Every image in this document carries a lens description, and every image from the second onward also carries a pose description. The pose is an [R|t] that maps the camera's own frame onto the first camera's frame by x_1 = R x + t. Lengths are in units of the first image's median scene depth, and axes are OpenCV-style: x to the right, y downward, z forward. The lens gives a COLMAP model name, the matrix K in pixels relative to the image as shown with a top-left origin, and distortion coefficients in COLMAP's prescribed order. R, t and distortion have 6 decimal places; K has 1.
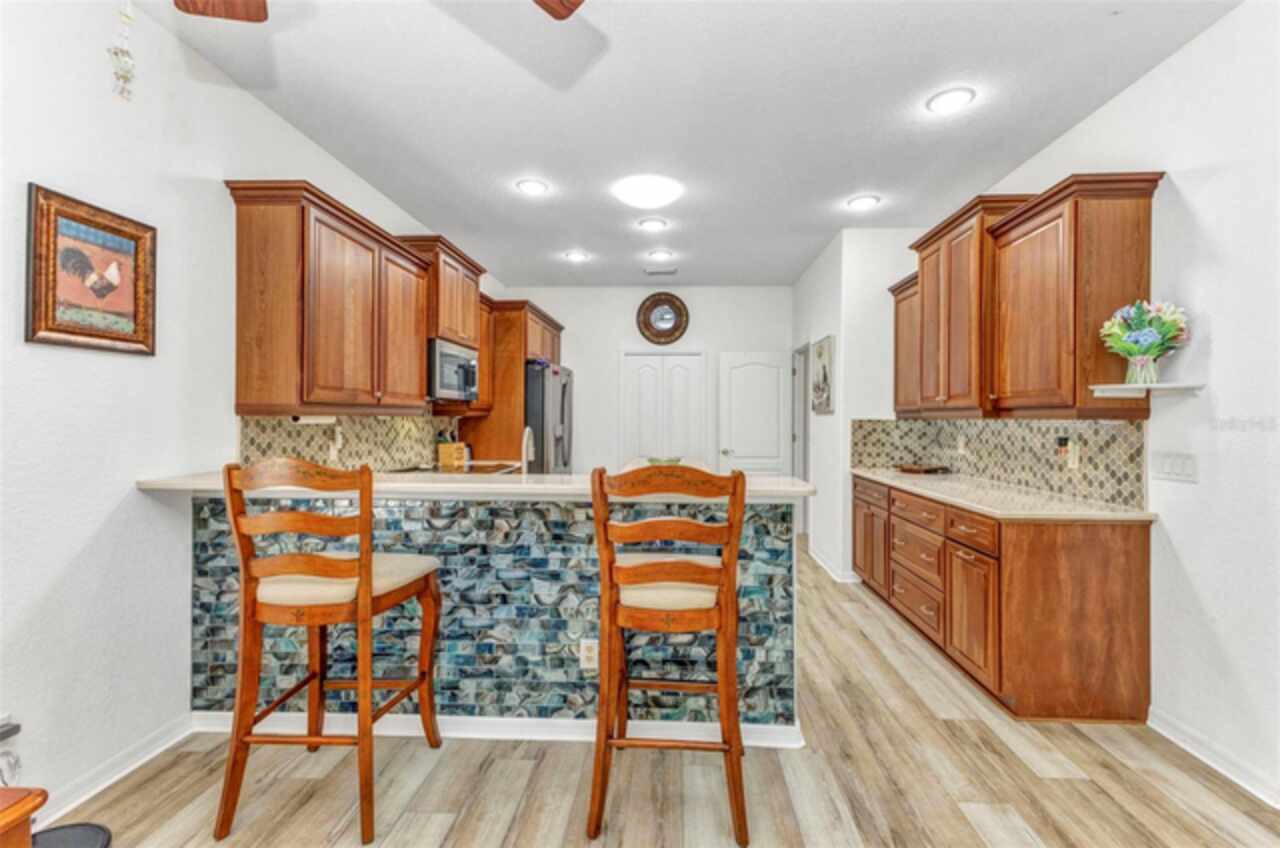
lens RADIAL K [[555.6, 0, 647.3], [0, 555.6, 419.0], [0, 0, 1]] dist [0.000978, -0.000597]
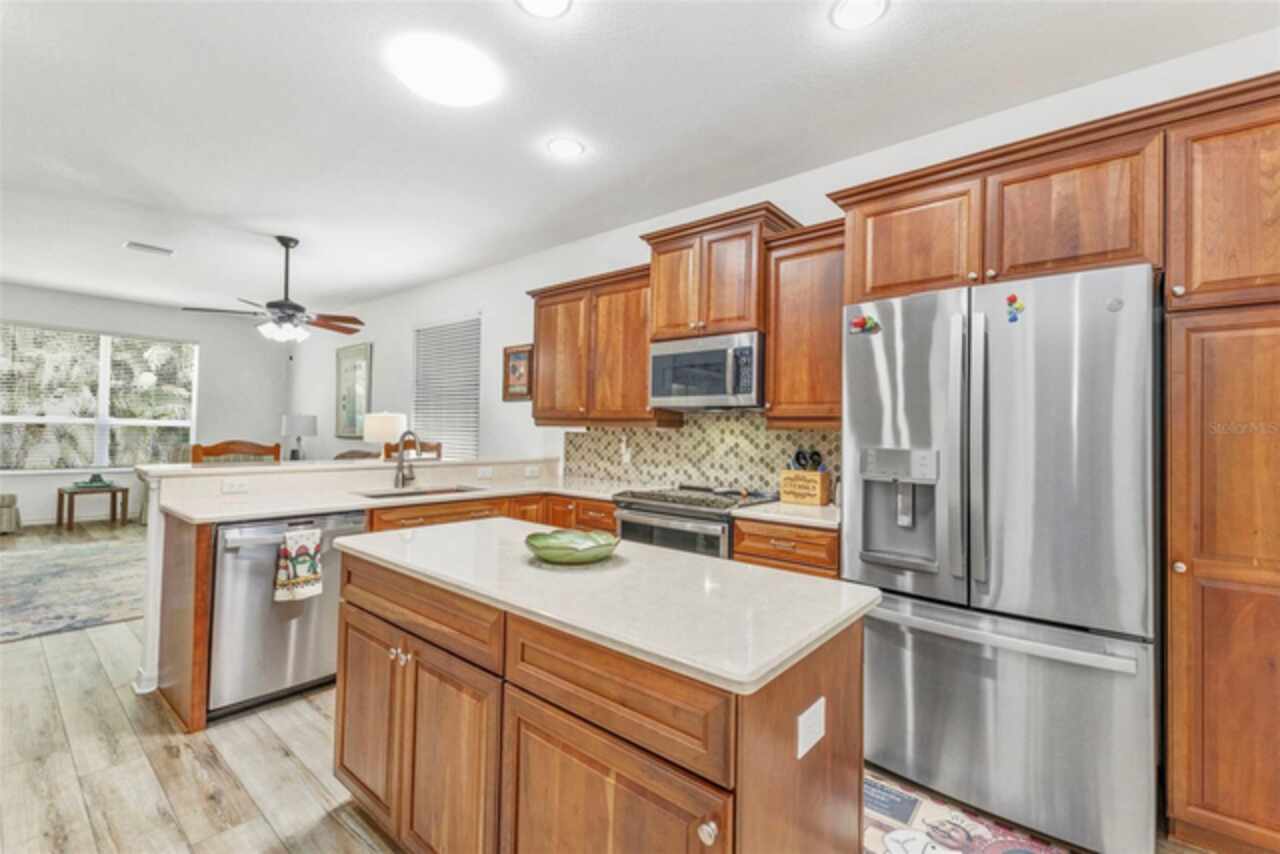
lens RADIAL K [[555.6, 0, 646.5], [0, 555.6, 421.5], [0, 0, 1]] dist [0.000978, -0.000597]
pose [[-0.592913, -0.041021, -0.804221, 0.384561], [-0.030772, 0.999126, -0.028275, 0.013086], [0.804679, 0.007983, -0.593657, 1.621194]]
